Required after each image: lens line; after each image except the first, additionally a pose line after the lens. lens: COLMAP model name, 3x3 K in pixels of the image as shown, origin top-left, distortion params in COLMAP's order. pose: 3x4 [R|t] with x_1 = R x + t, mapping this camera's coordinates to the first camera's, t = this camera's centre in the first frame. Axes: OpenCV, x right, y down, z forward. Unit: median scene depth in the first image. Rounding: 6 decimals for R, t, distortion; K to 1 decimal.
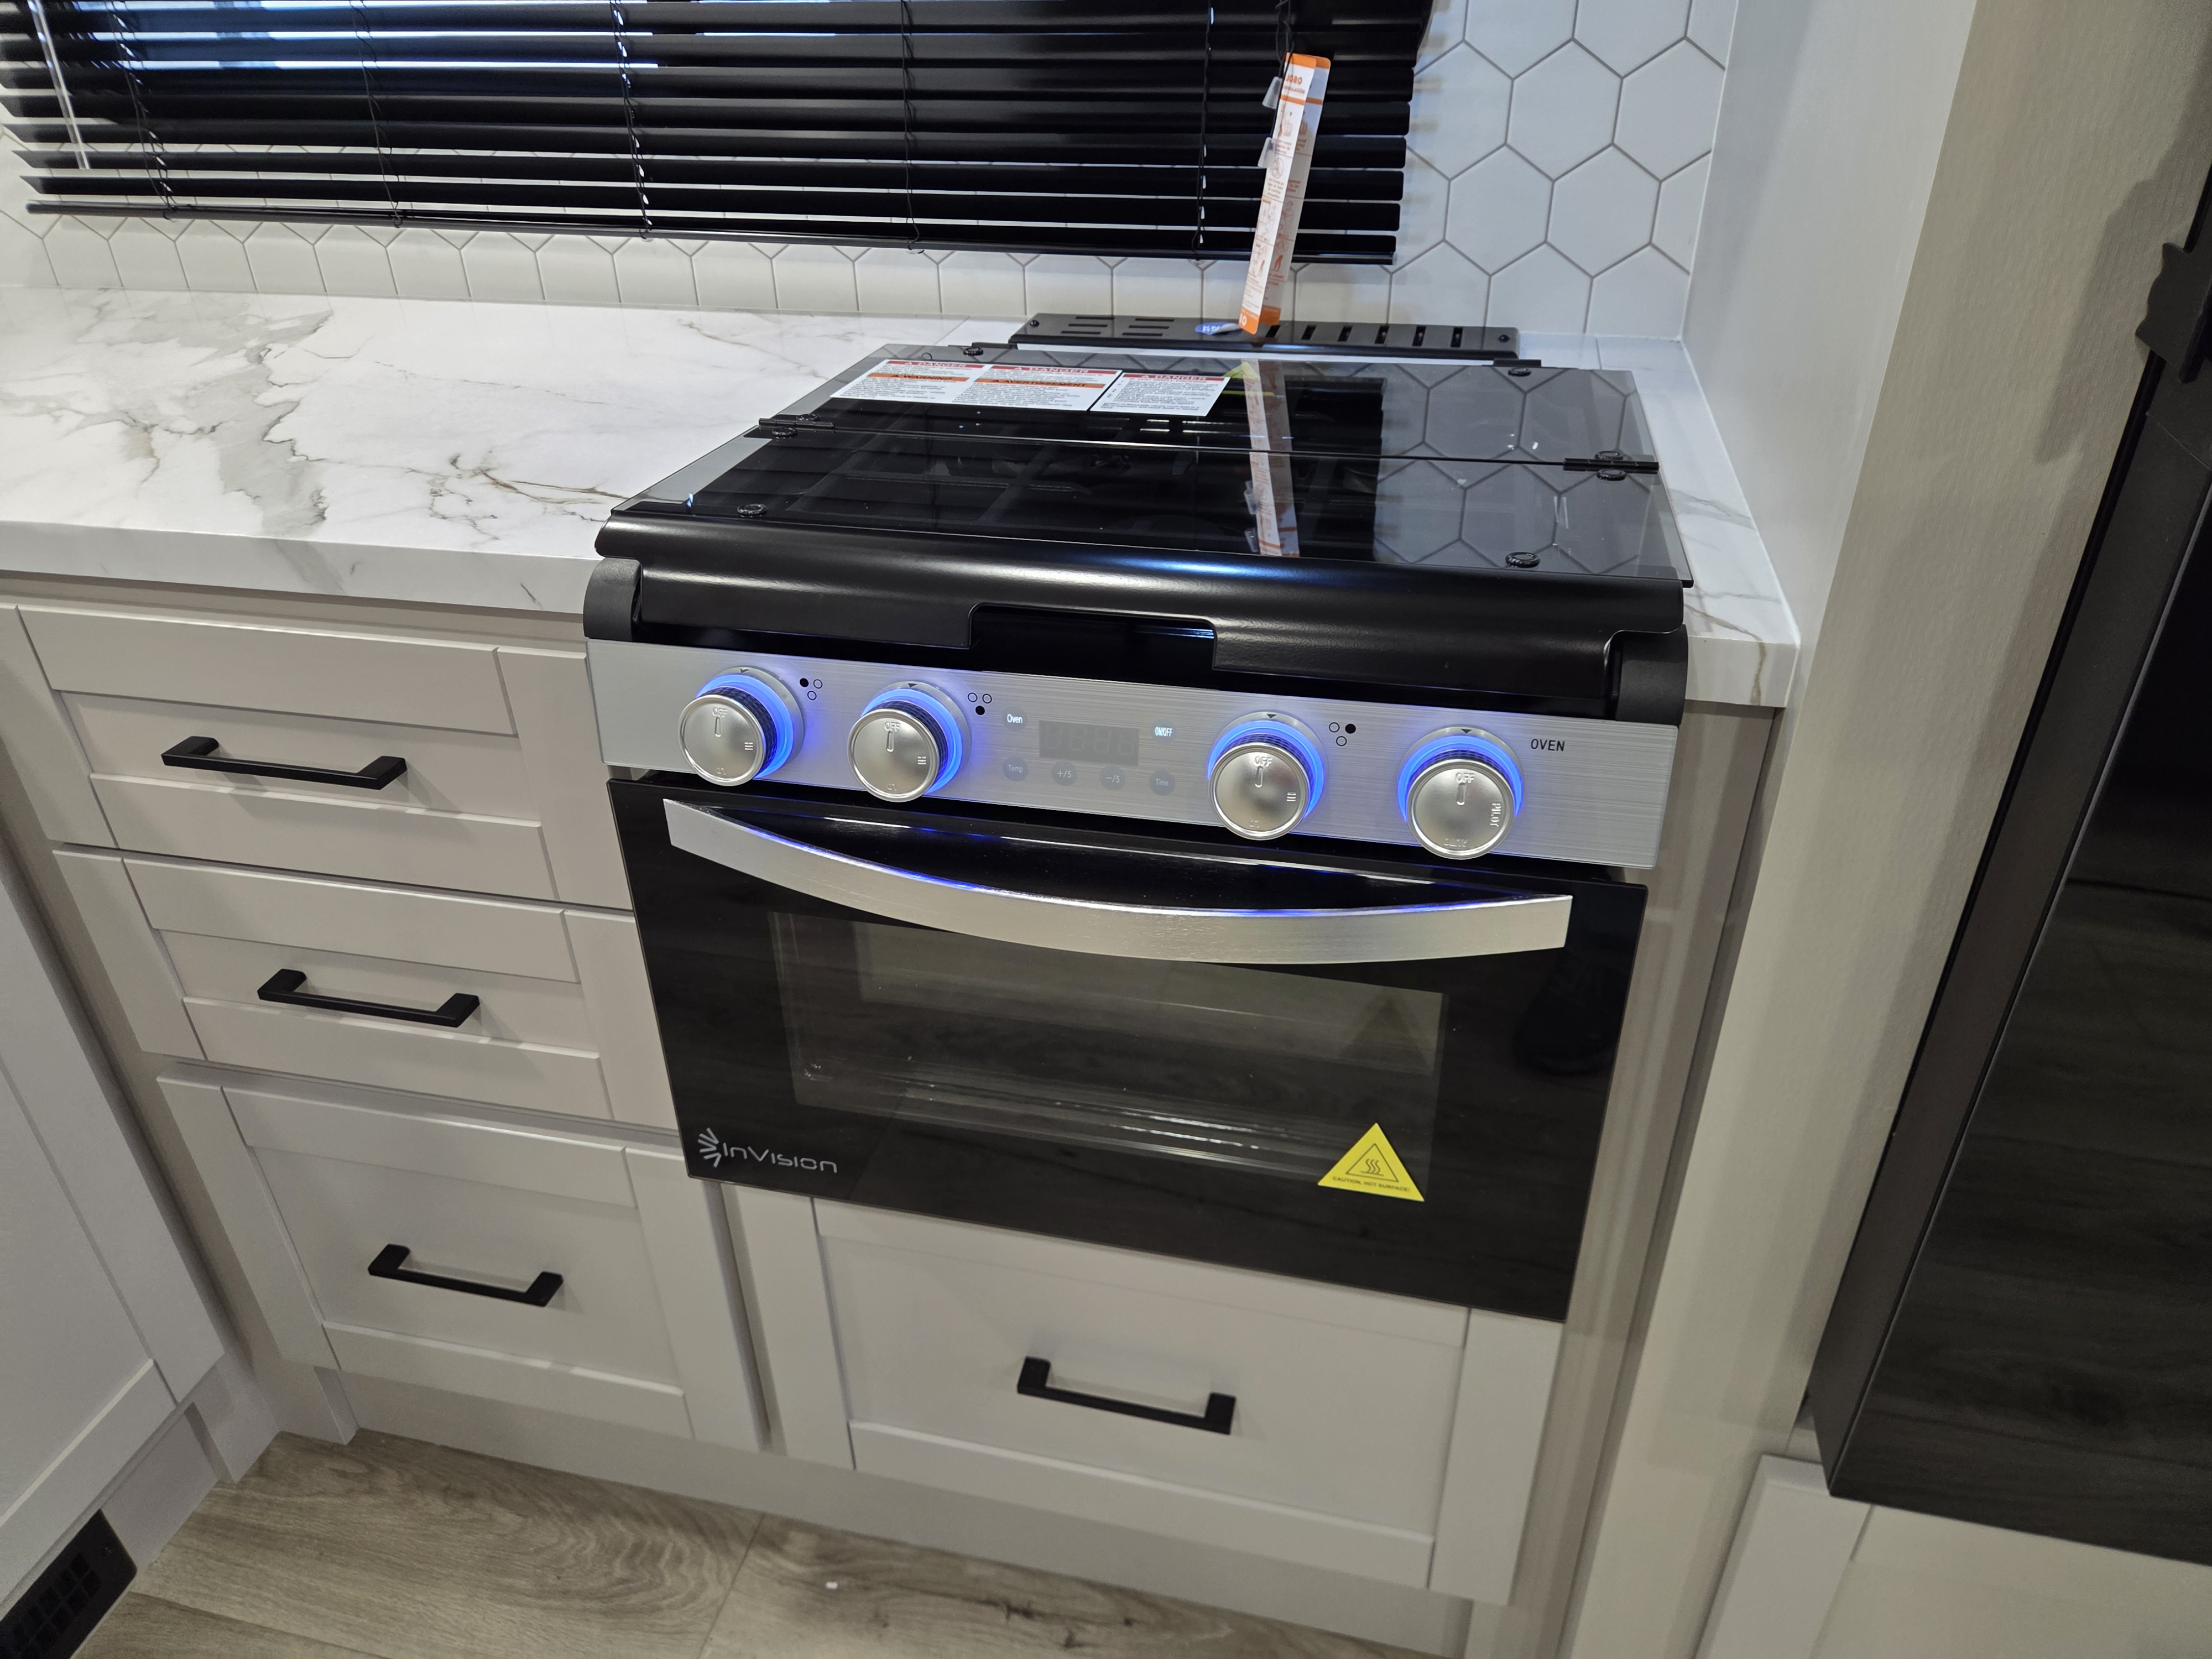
lens RADIAL K [[1467.6, 0, 1103.4], [0, 1467.6, 811.9], [0, 0, 1]] dist [0.072701, -0.067932]
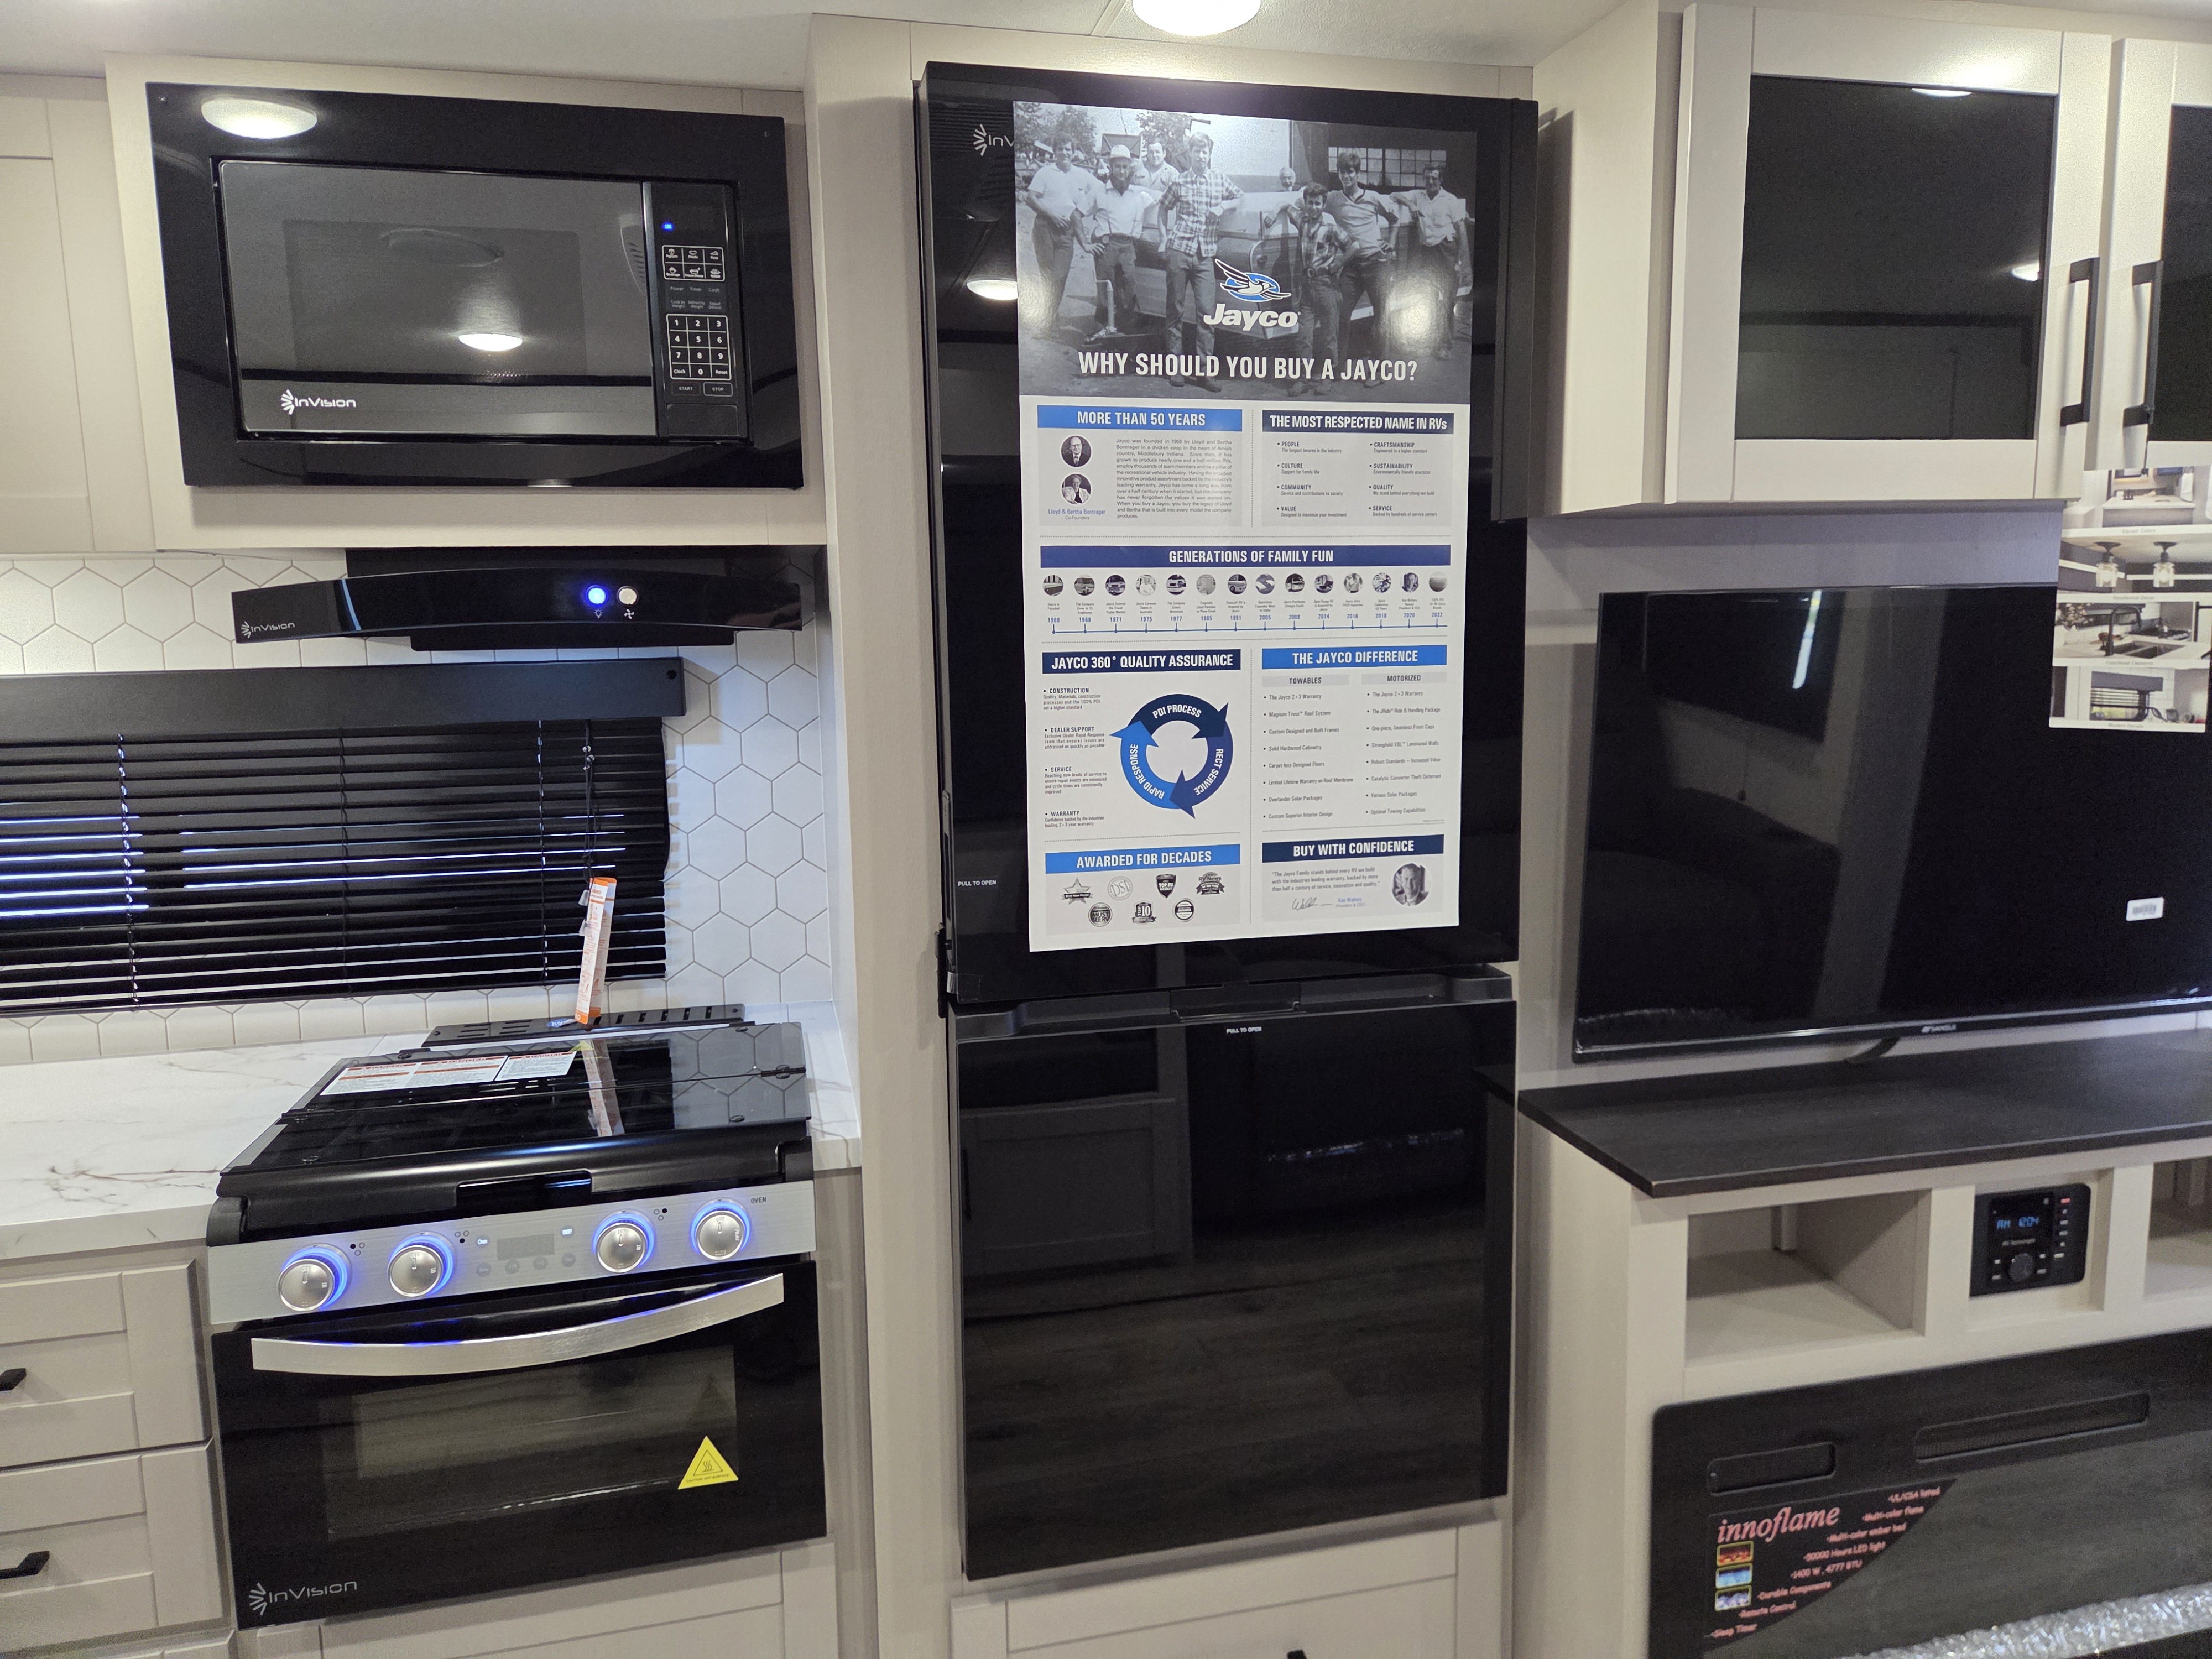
lens RADIAL K [[1467.6, 0, 1103.4], [0, 1467.6, 811.9], [0, 0, 1]] dist [0.072701, -0.067932]
pose [[0.895103, -0.052586, 0.442748, -0.120007], [0.227220, 0.908195, -0.351502, 0.211977], [-0.383617, 0.415232, 0.824876, -0.824150]]
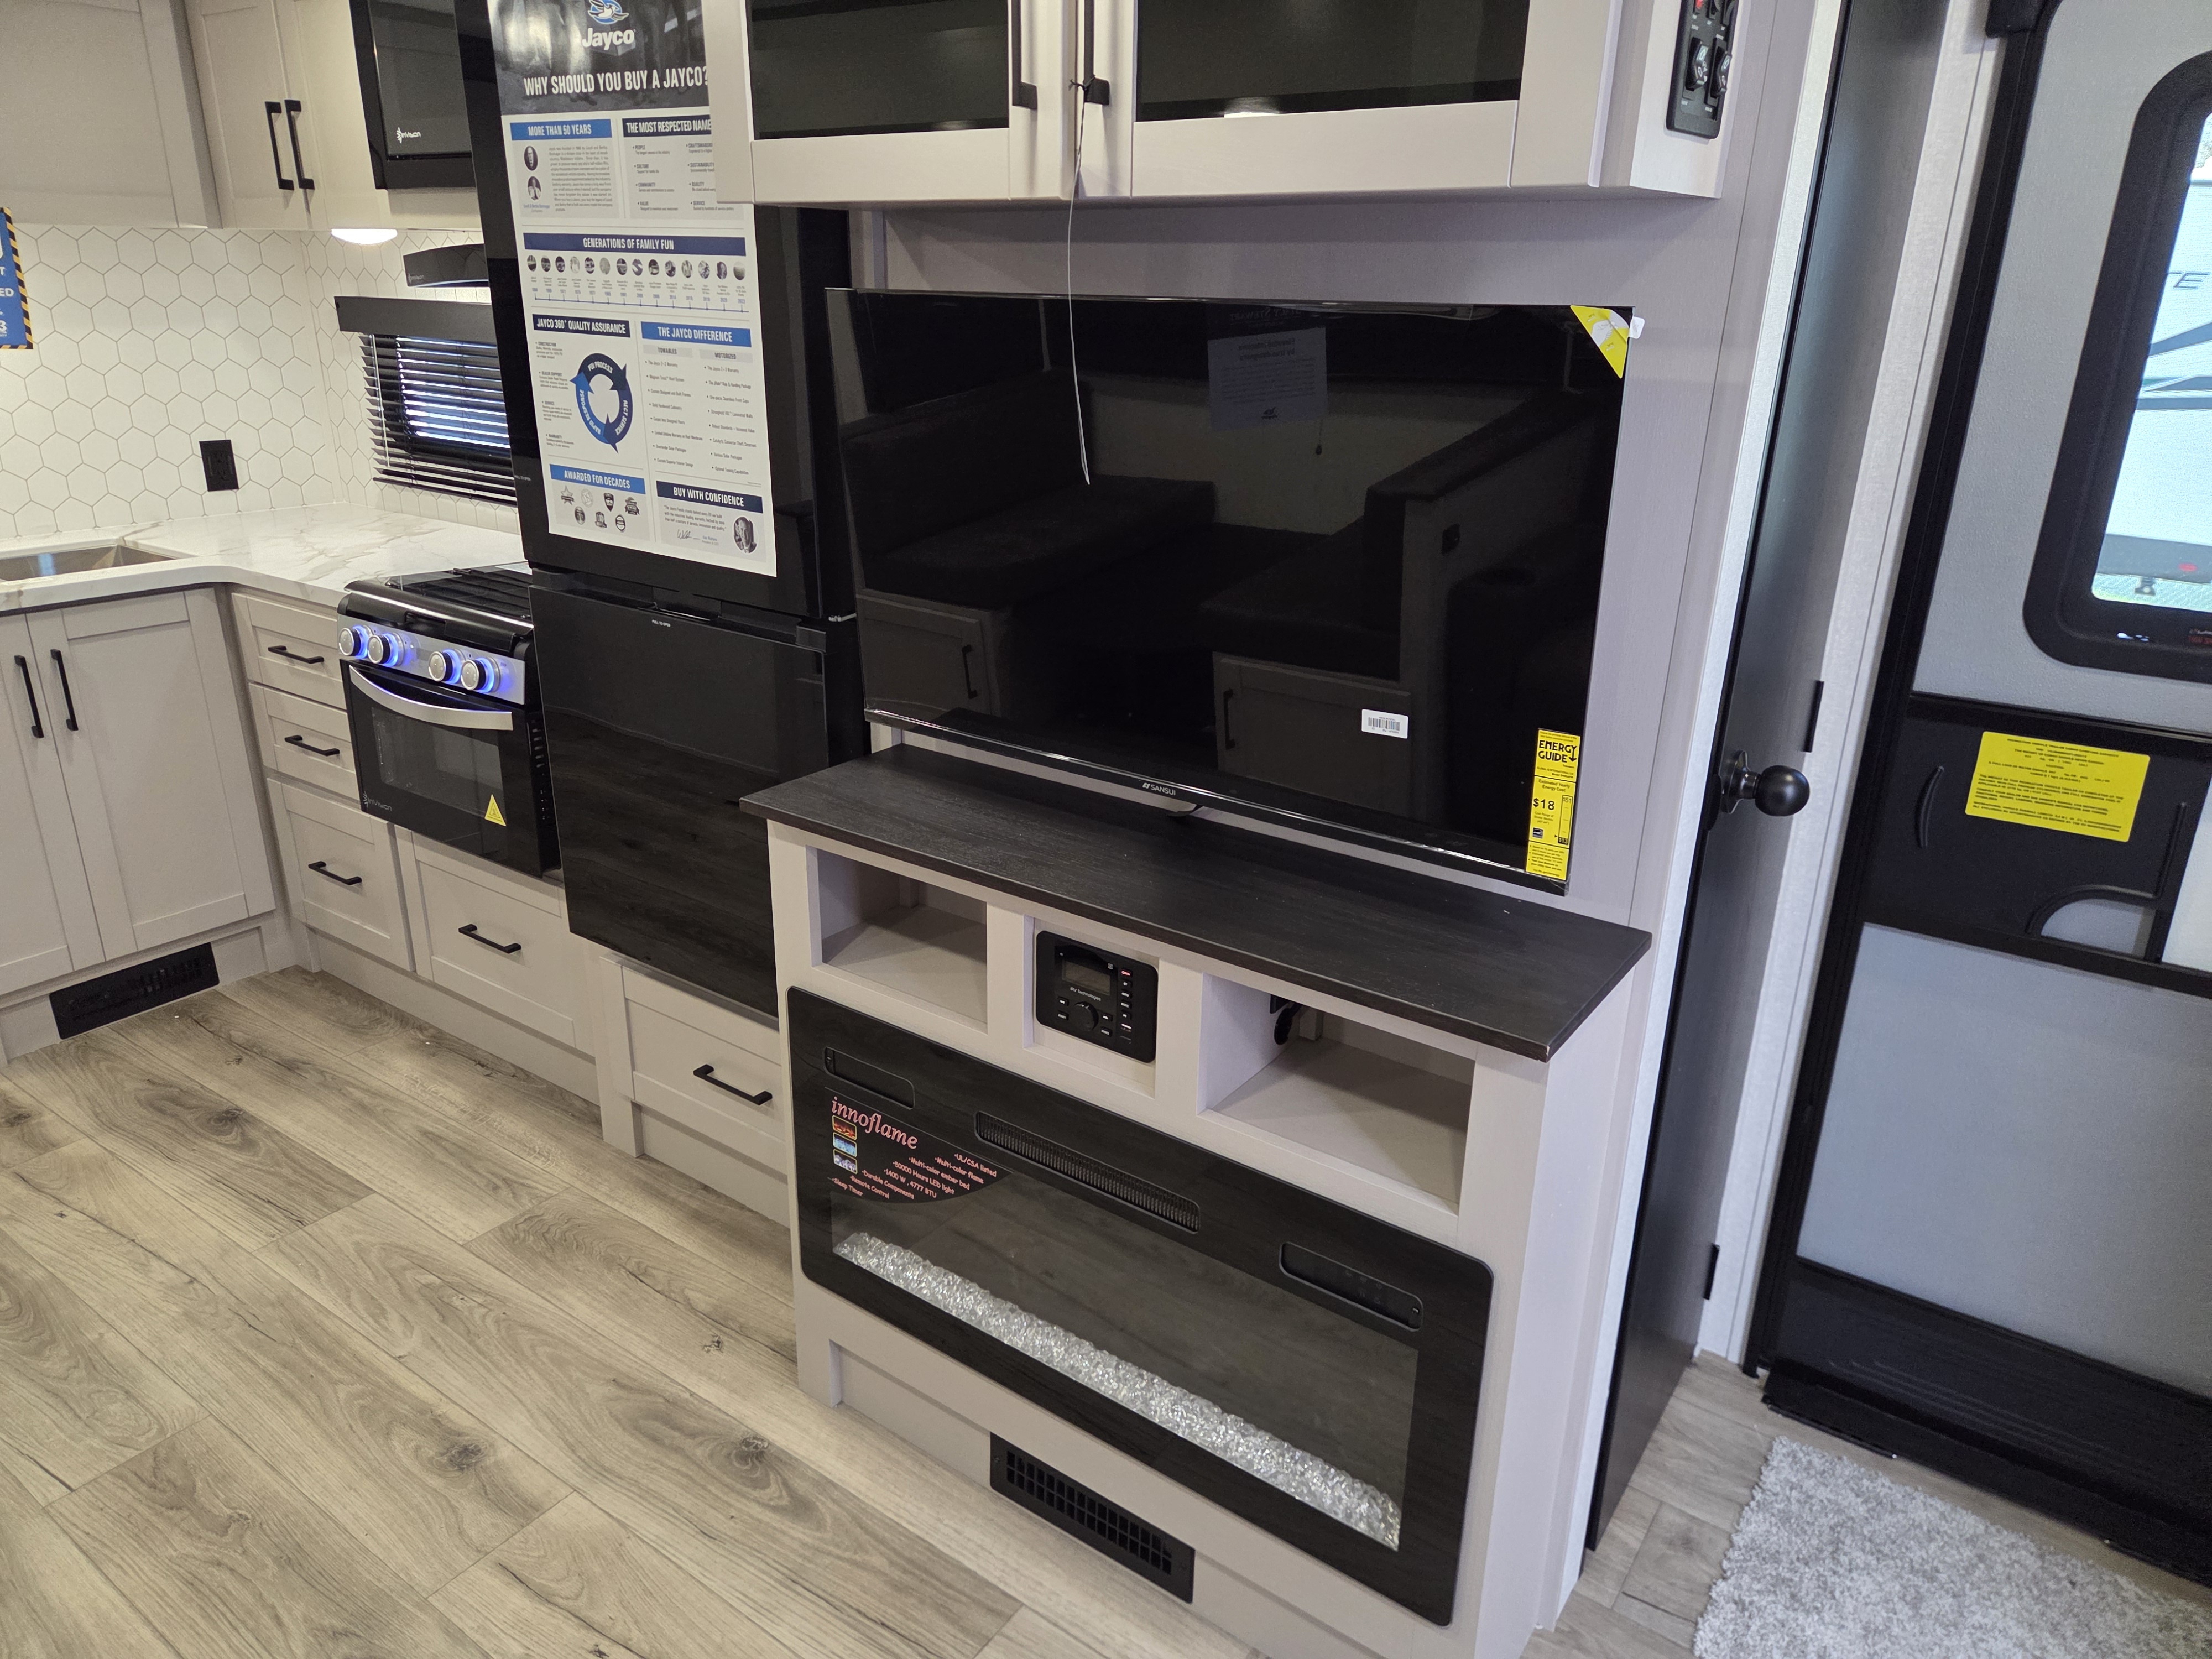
lens RADIAL K [[1484.0, 0, 1096.7], [0, 1484.0, 849.0], [0, 0, 1]] dist [0.075381, -0.071332]
pose [[0.920802, 0.174782, -0.348675, 1.954489], [-0.232545, 0.963719, -0.131029, 0.344161], [0.313124, 0.201734, 0.928039, -1.192709]]
